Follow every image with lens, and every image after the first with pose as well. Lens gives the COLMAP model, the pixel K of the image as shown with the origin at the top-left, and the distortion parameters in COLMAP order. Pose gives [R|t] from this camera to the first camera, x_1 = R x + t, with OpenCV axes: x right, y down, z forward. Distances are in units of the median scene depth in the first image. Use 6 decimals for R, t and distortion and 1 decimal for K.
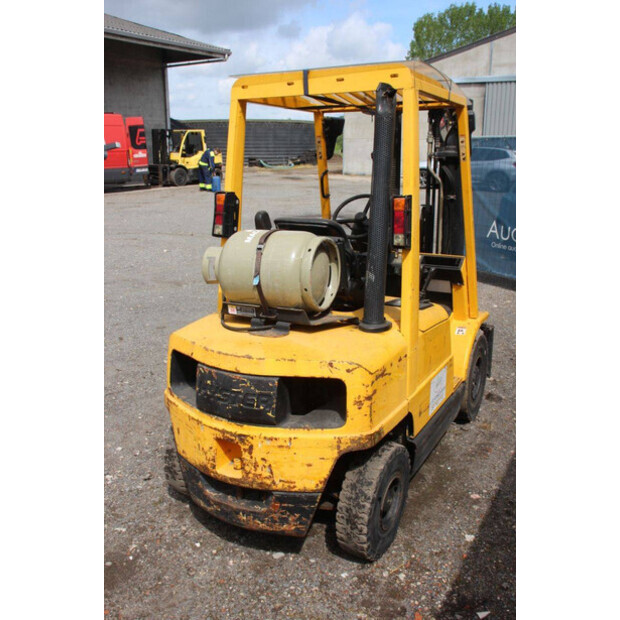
lens RADIAL K [[610.2, 0, 310.0], [0, 610.2, 310.0], [0, 0, 1]] dist [-0.122287, 0.183584]
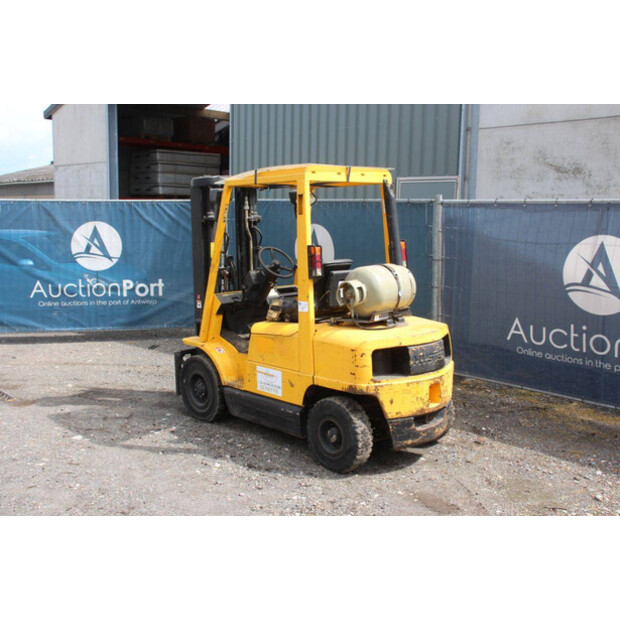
lens RADIAL K [[657.7, 0, 310.0], [0, 657.7, 310.0], [0, 0, 1]] dist [-0.034278, 0.010397]
pose [[0.304381, -0.130536, 0.943564, -1.929092], [0.235912, 0.970036, 0.058096, -0.172442], [-0.922875, 0.204915, 0.326055, 0.672917]]
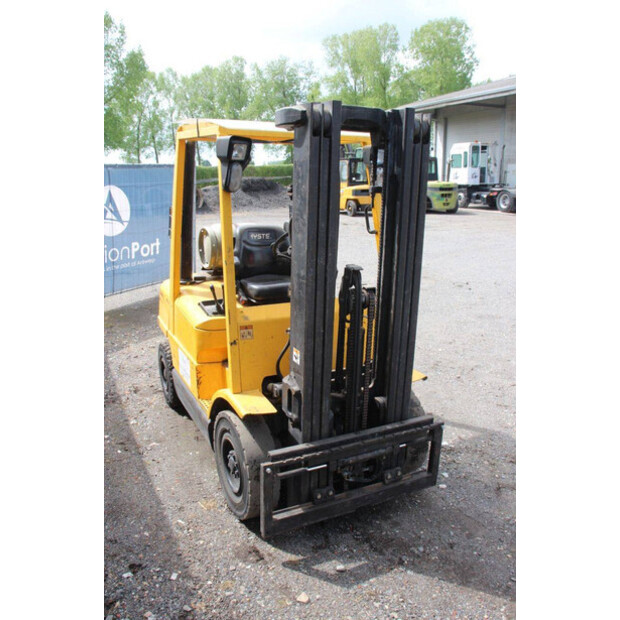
lens RADIAL K [[537.2, 0, 310.0], [0, 537.2, 310.0], [0, 0, 1]] dist [-0.158184, 0.154551]
pose [[-0.565649, 0.204721, -0.798831, 1.189460], [-0.218959, 0.896640, 0.384831, -0.592989], [0.795046, 0.392590, -0.462358, 2.147904]]
